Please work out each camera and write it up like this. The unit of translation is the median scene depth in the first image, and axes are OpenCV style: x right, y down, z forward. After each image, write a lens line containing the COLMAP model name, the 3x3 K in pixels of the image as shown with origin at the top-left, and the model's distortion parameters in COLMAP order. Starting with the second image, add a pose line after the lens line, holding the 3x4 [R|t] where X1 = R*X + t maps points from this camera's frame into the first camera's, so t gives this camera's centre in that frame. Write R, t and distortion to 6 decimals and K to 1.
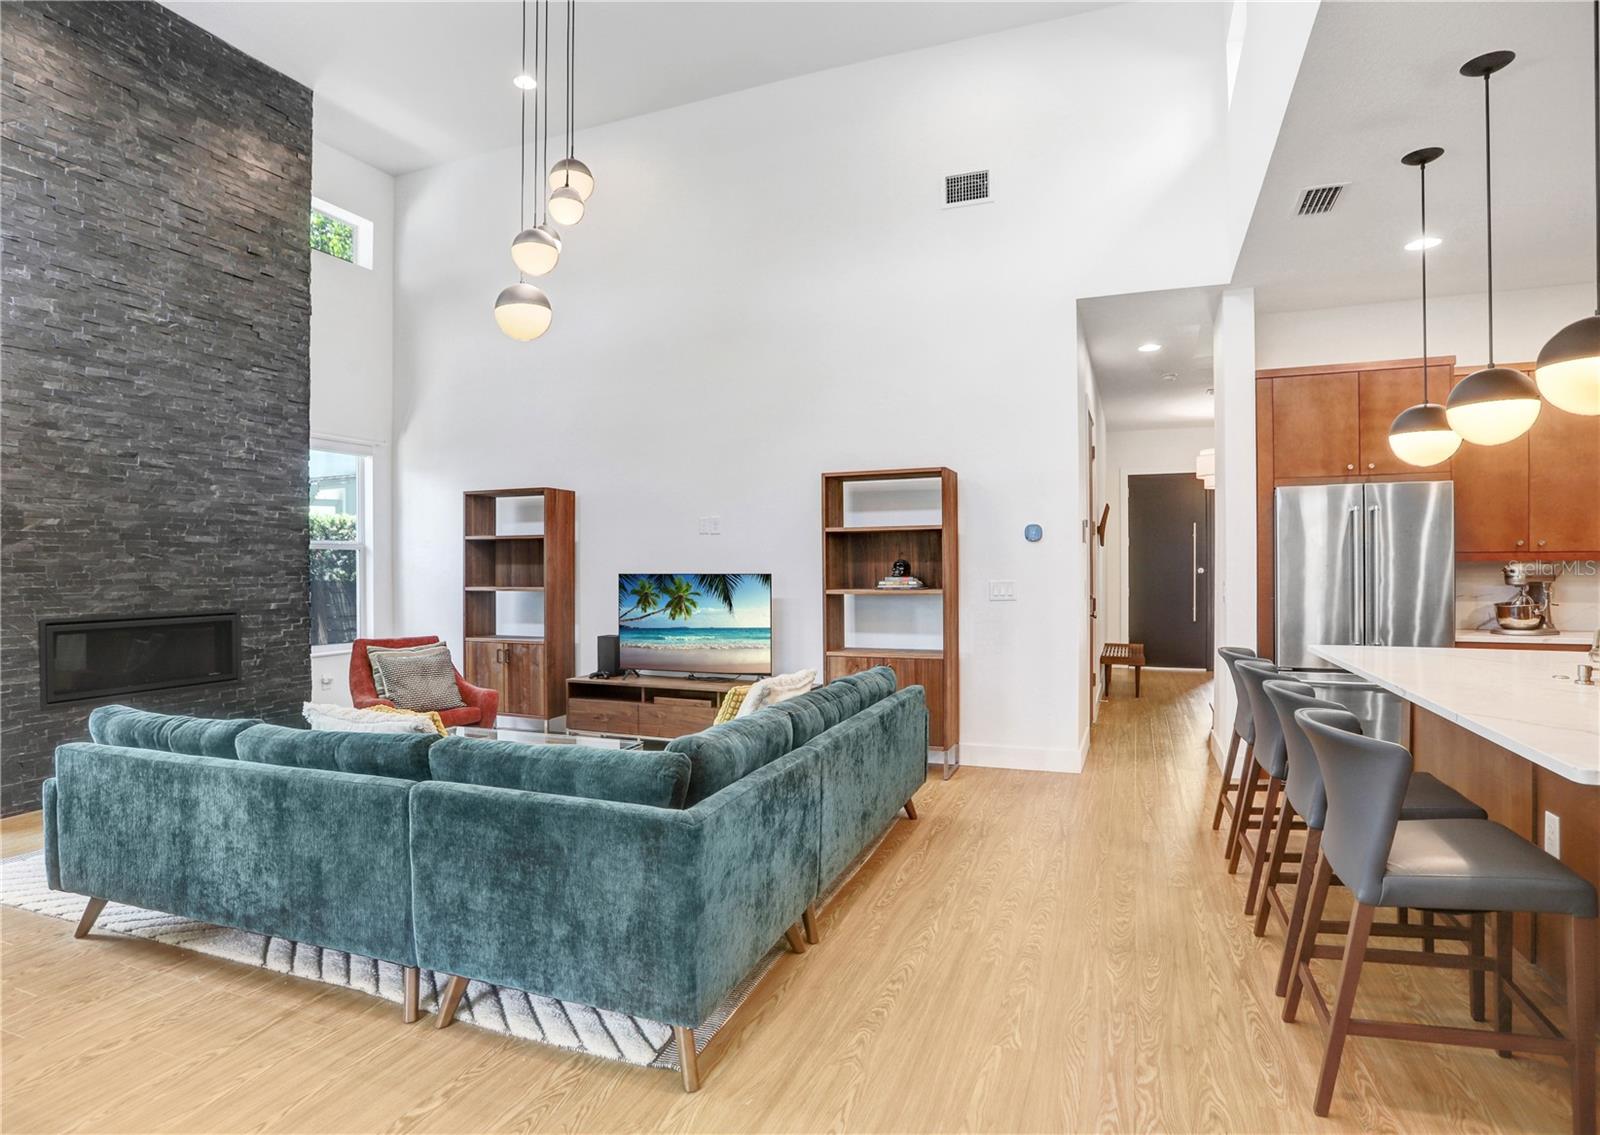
lens RADIAL K [[857.1, 0, 800.0], [0, 857.1, 567.5], [0, 0, 1]] dist [-0.068846, 0.025955]
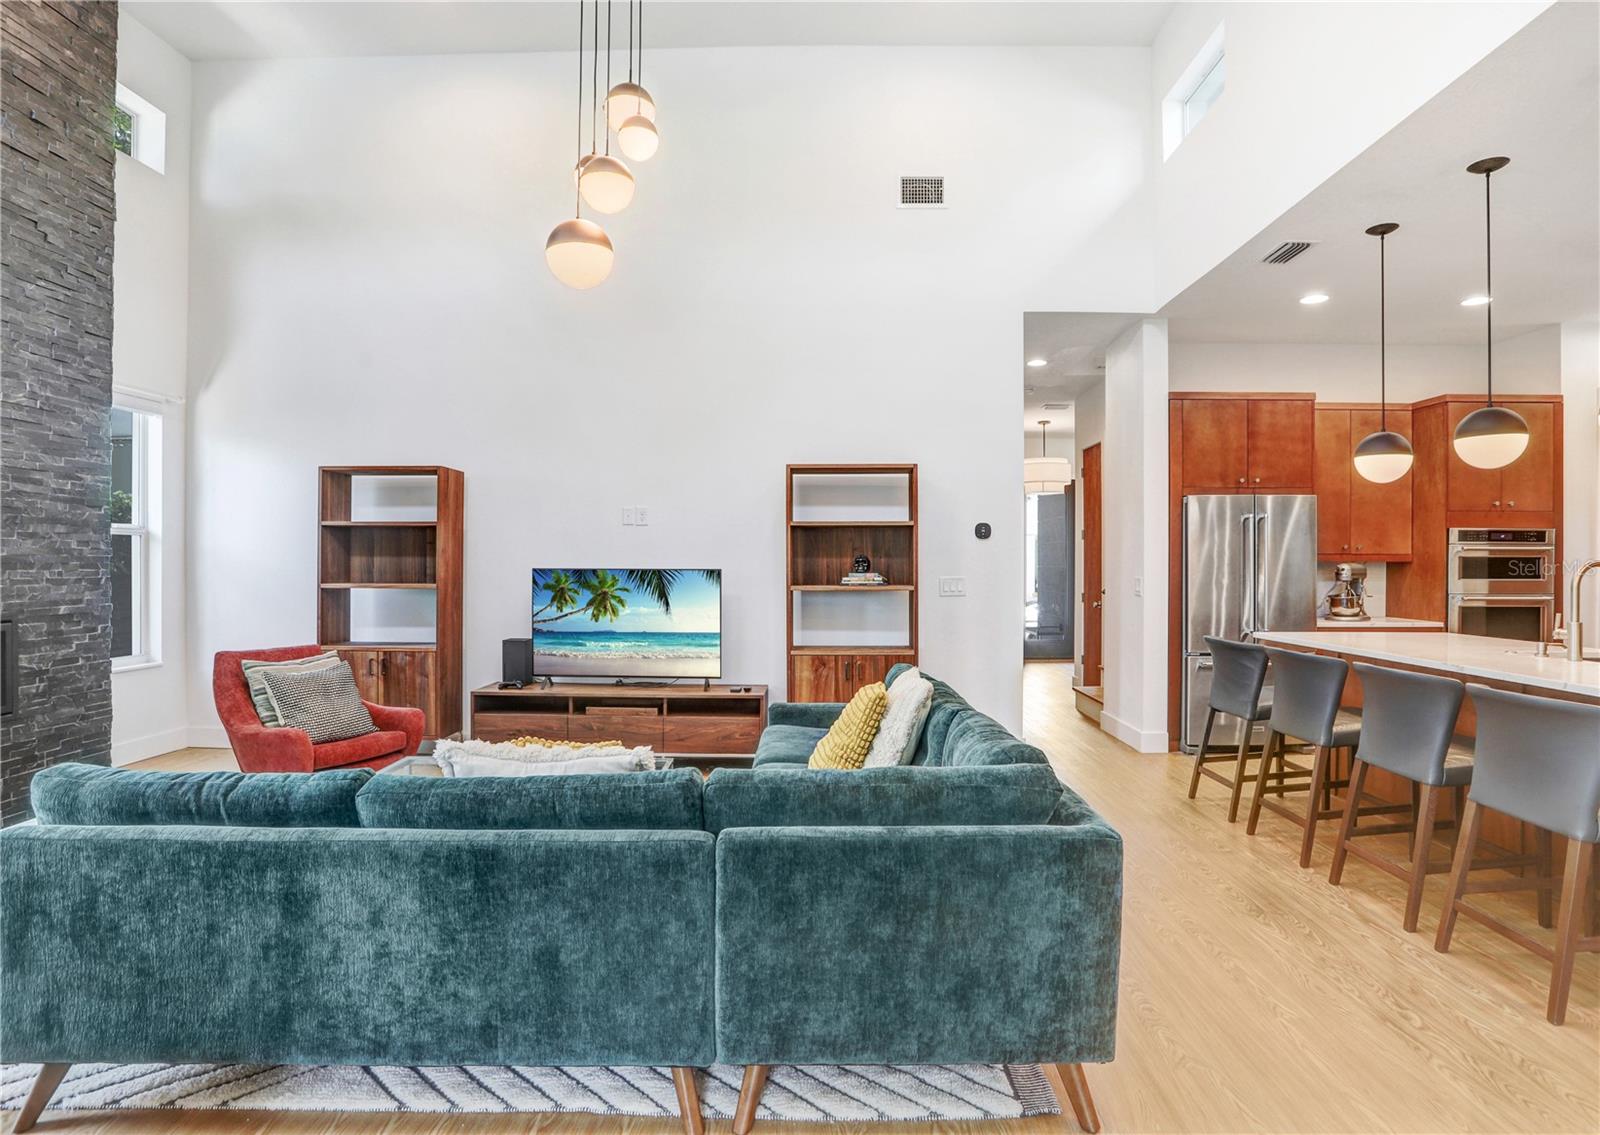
lens RADIAL K [[851.3, 0, 803.6], [0, 851.3, 562.7], [0, 0, 1]] dist [-0.067846, 0.026654]
pose [[0.934242, 0.007326, 0.356565, -0.289285], [-0.006463, 0.999973, -0.003612, 0.003244], [-0.356582, 0.001070, 0.934263, 0.102957]]
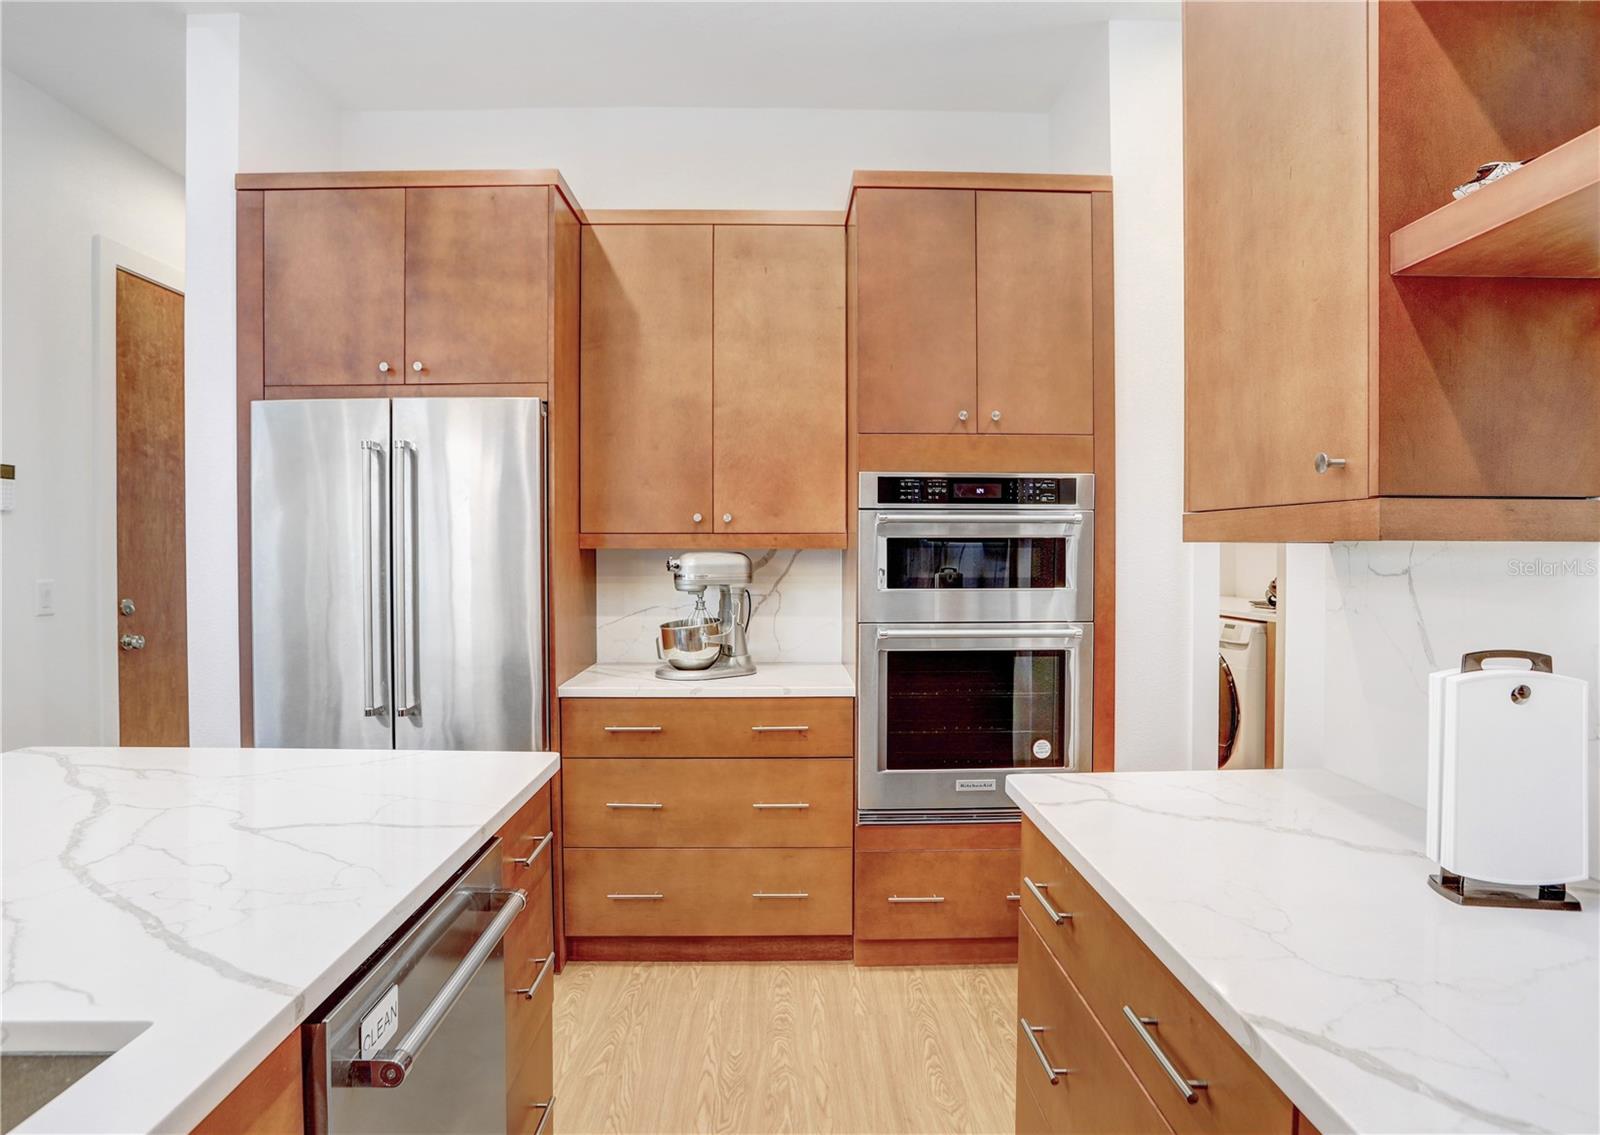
lens RADIAL K [[907.9, 0, 838.6], [0, 907.9, 566.8], [0, 0, 1]] dist [-0.013532, 0.000332]
pose [[0.908183, -0.005099, 0.418542, 0.583005], [0.000934, 0.999948, 0.010154, -0.001183], [-0.418572, -0.008831, 0.908141, 0.315812]]
